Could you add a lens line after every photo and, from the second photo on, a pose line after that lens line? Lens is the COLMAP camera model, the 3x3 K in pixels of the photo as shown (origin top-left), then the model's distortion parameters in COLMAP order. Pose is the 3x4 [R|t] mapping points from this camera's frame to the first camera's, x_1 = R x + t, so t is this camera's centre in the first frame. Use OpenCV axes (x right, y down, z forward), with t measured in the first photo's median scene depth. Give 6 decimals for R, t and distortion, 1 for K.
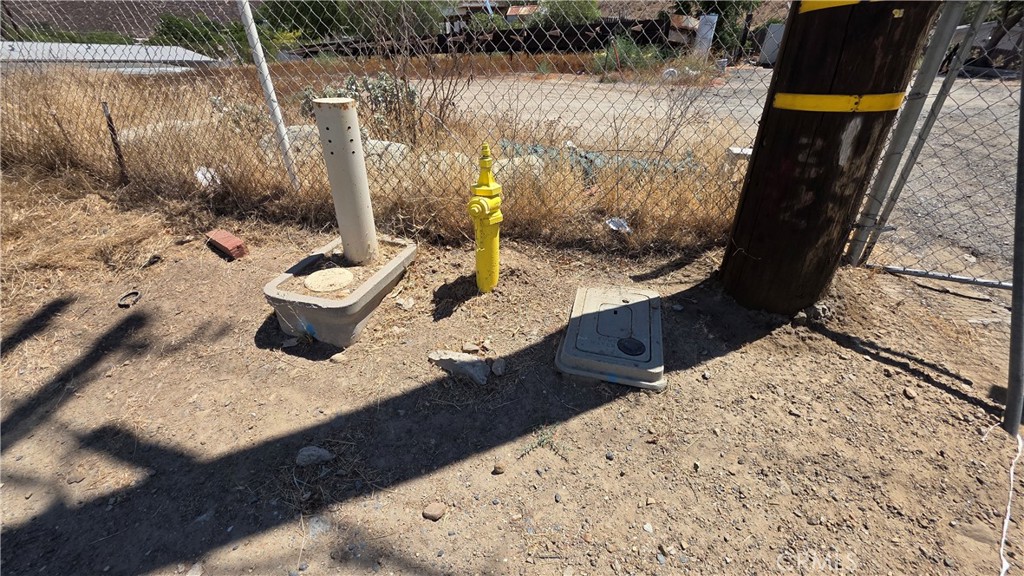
lens RADIAL K [[407.2, 0, 506.3], [0, 407.2, 293.9], [0, 0, 1]] dist [0.001686, -0.000231]
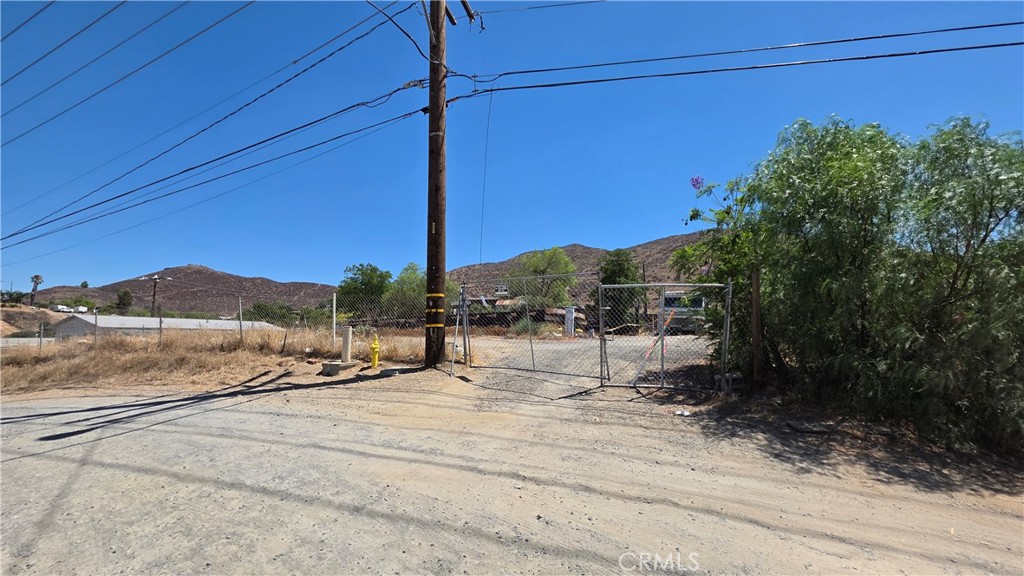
lens RADIAL K [[407.7, 0, 509.4], [0, 407.7, 287.1], [0, 0, 1]] dist [0.002490, 0.000071]
pose [[0.999240, 0.003474, -0.038820, 1.186542], [-0.025903, 0.803429, -0.594836, 1.397062], [0.029122, 0.595390, 0.802909, -2.203196]]
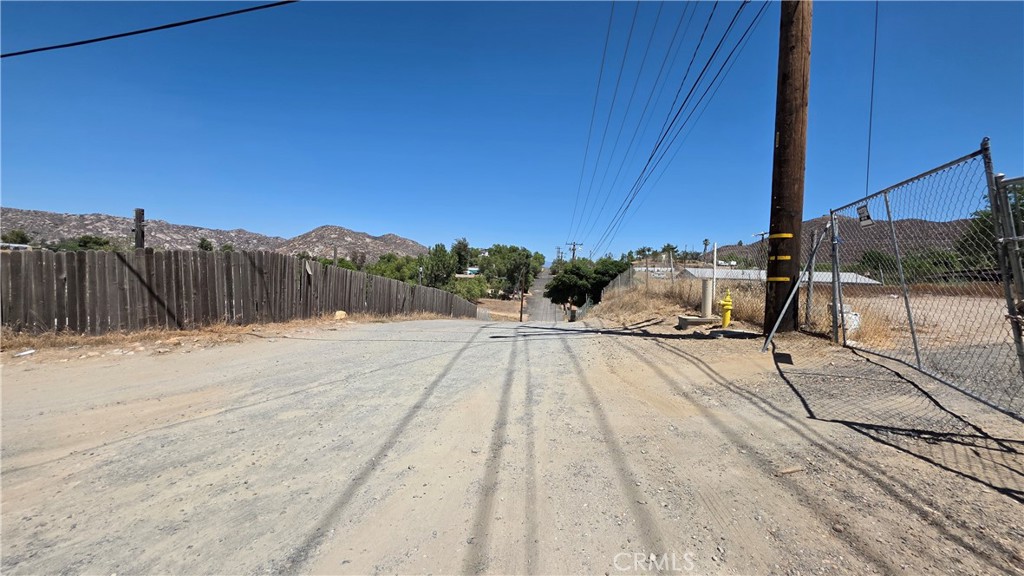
lens RADIAL K [[407.2, 0, 506.3], [0, 407.2, 293.9], [0, 0, 1]] dist [0.001686, -0.000231]
pose [[0.207699, 0.053993, -0.976702, 2.398328], [-0.511919, 0.856830, -0.061495, 0.736441], [0.833546, 0.512765, 0.205603, -1.159680]]
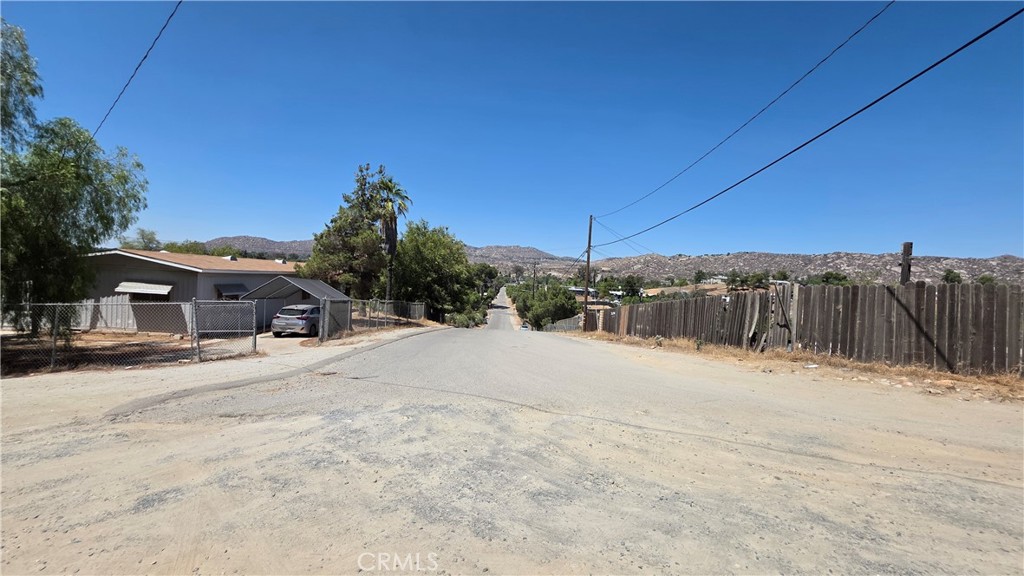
lens RADIAL K [[407.2, 0, 506.3], [0, 407.2, 293.9], [0, 0, 1]] dist [0.001686, -0.000231]
pose [[-0.945190, -0.035578, -0.324577, 2.598211], [-0.203782, 0.840968, 0.501244, 0.820993], [0.255125, 0.539914, -0.802125, -1.275507]]
